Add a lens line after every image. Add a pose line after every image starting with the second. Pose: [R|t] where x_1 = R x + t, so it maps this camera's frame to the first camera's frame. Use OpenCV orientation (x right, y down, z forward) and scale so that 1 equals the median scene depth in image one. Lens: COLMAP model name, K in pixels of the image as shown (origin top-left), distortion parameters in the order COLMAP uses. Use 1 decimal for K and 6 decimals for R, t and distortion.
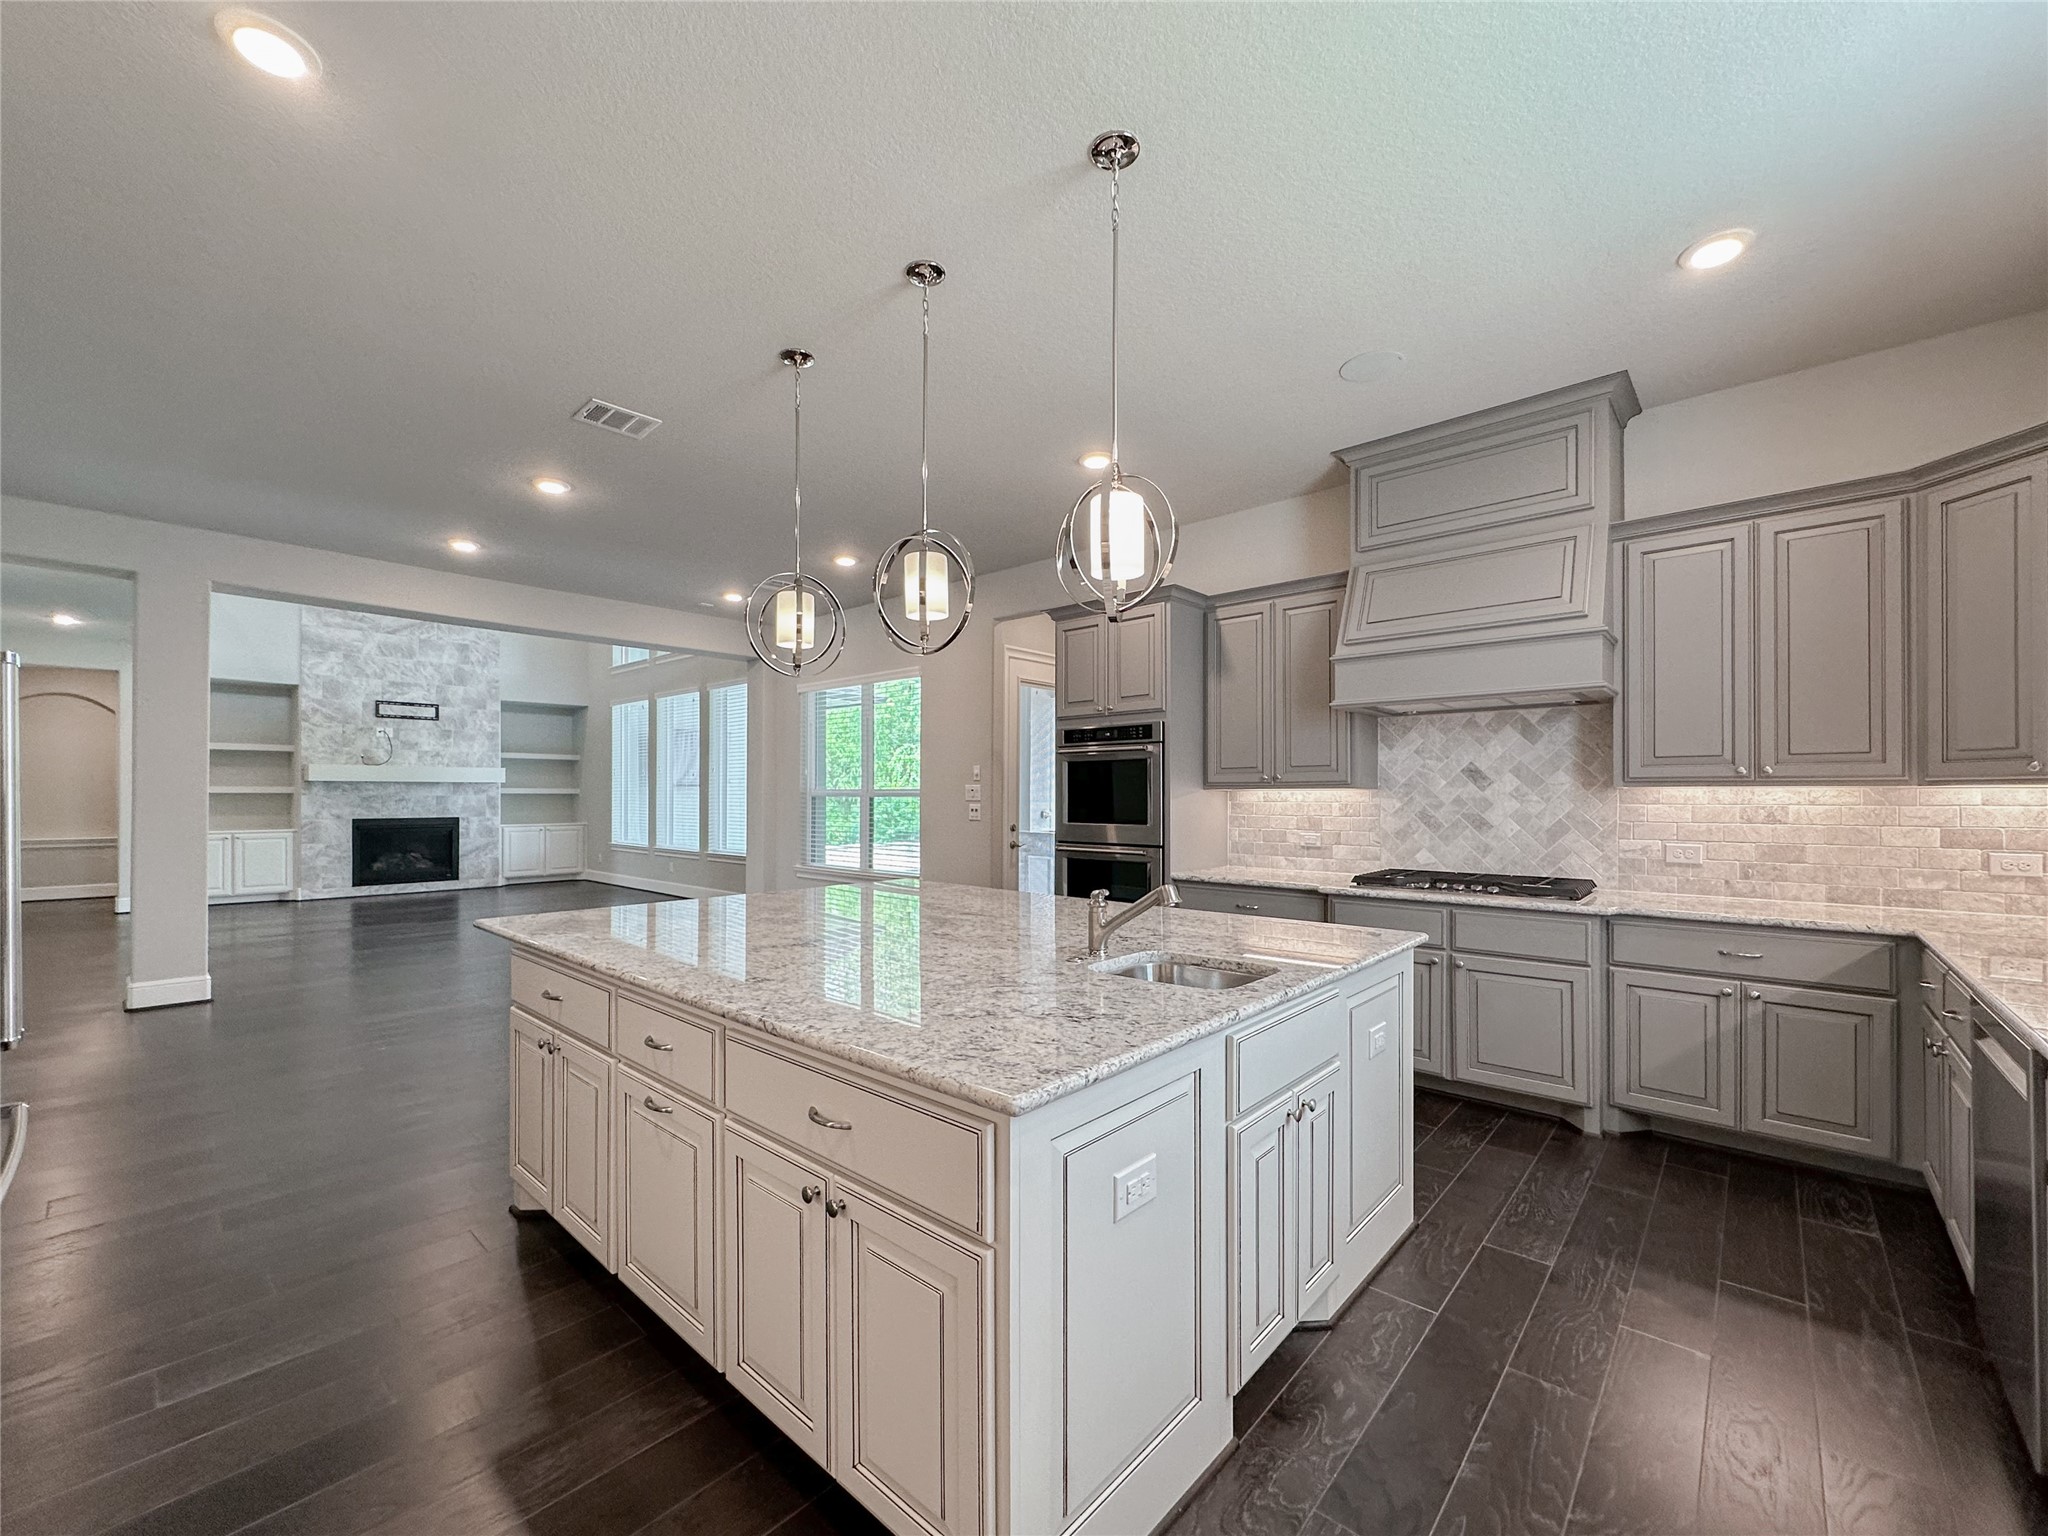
lens RADIAL K [[829.0, 0, 1020.9], [0, 829.0, 795.2], [0, 0, 1]] dist [-0.000970, -0.000189]
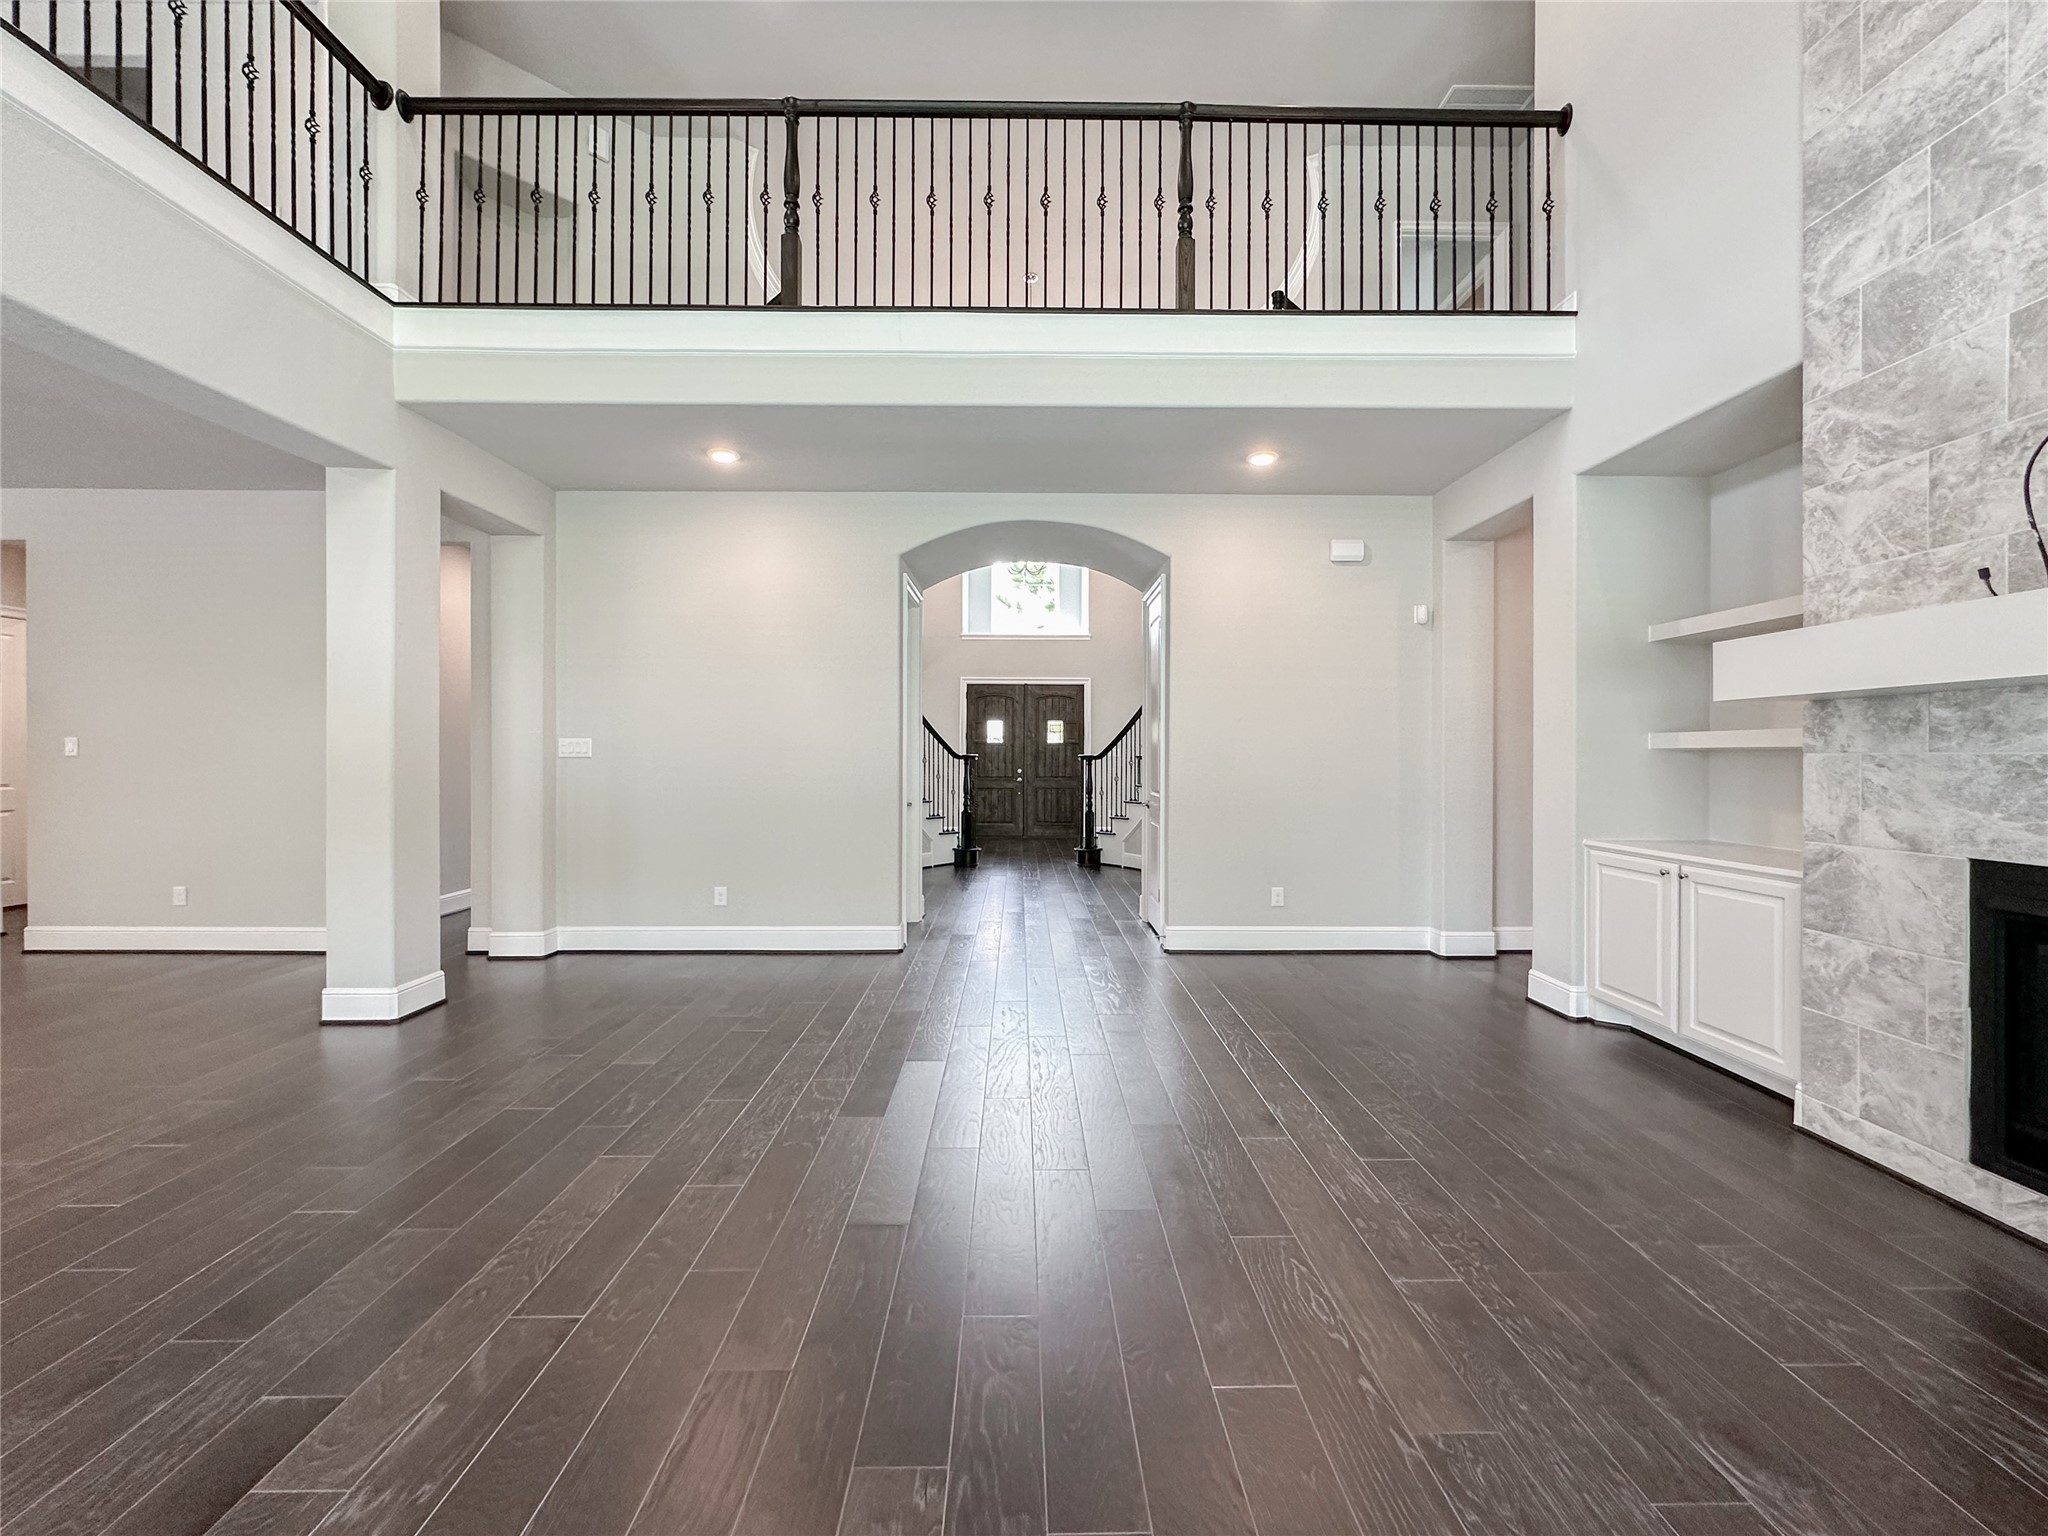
lens RADIAL K [[824.0, 0, 1025.6], [0, 824.0, 756.3], [0, 0, 1]] dist [-0.000719, -0.000749]
pose [[-0.737976, -0.001769, -0.674825, -0.456847], [-0.000821, 0.999998, -0.001723, 0.001506], [0.674827, -0.000718, -0.737976, 0.963474]]
